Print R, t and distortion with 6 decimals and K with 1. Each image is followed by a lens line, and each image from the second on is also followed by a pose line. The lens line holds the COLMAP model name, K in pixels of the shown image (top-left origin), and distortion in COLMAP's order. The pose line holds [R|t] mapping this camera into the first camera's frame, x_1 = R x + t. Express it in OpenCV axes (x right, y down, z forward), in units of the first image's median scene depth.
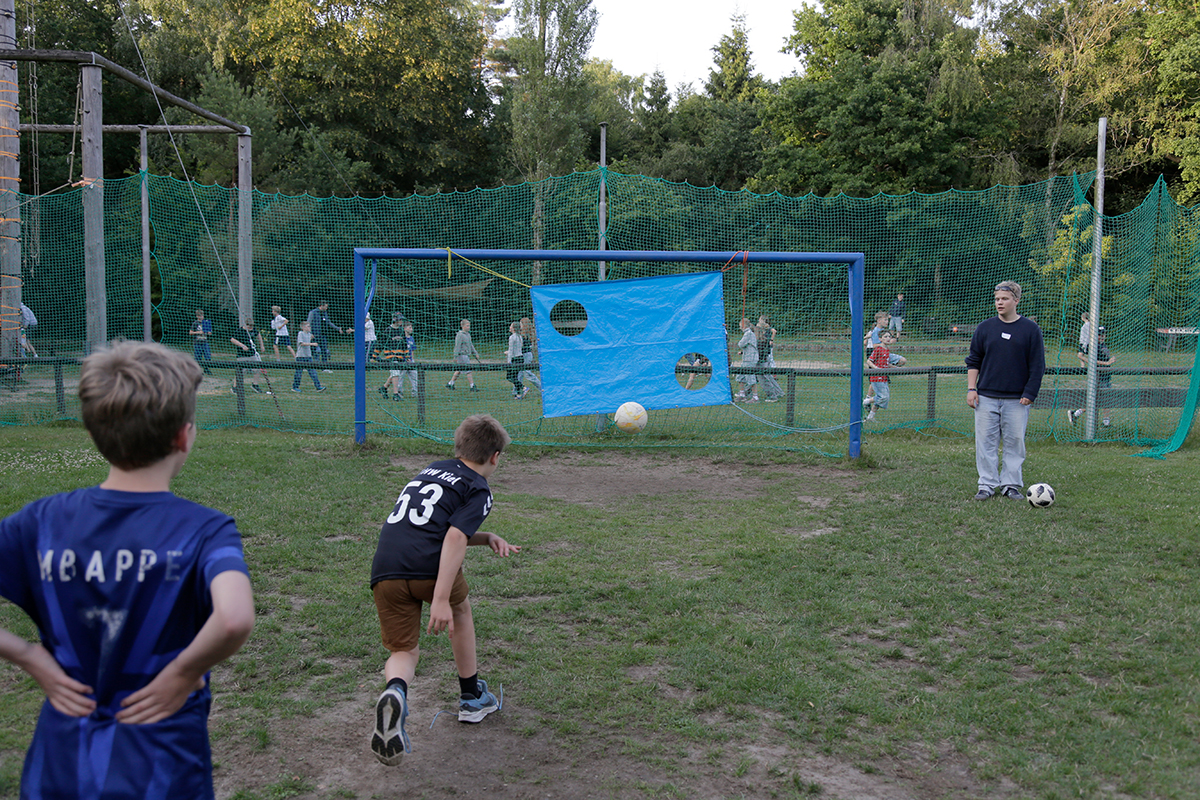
lens RADIAL K [[1103.9, 0, 599.2], [0, 1103.9, 413.1], [0, 0, 1]] dist [-0.046798, 0.090456]
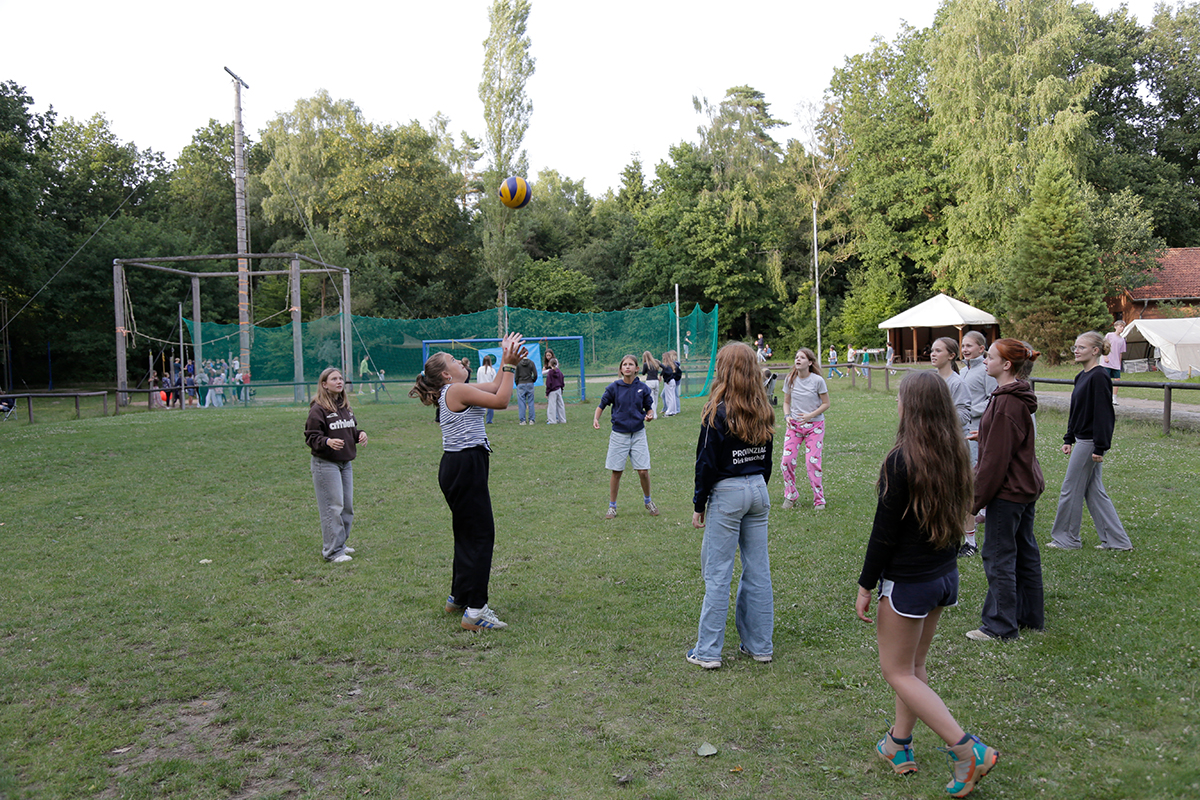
lens RADIAL K [[958.1, 0, 601.6], [0, 958.1, 376.8], [0, 0, 1]] dist [0.001558, 0.000427]
pose [[0.998980, -0.038618, 0.023394, 0.058814], [0.039915, 0.997531, -0.057781, 0.034273], [-0.021105, 0.058656, 0.998055, -0.465319]]
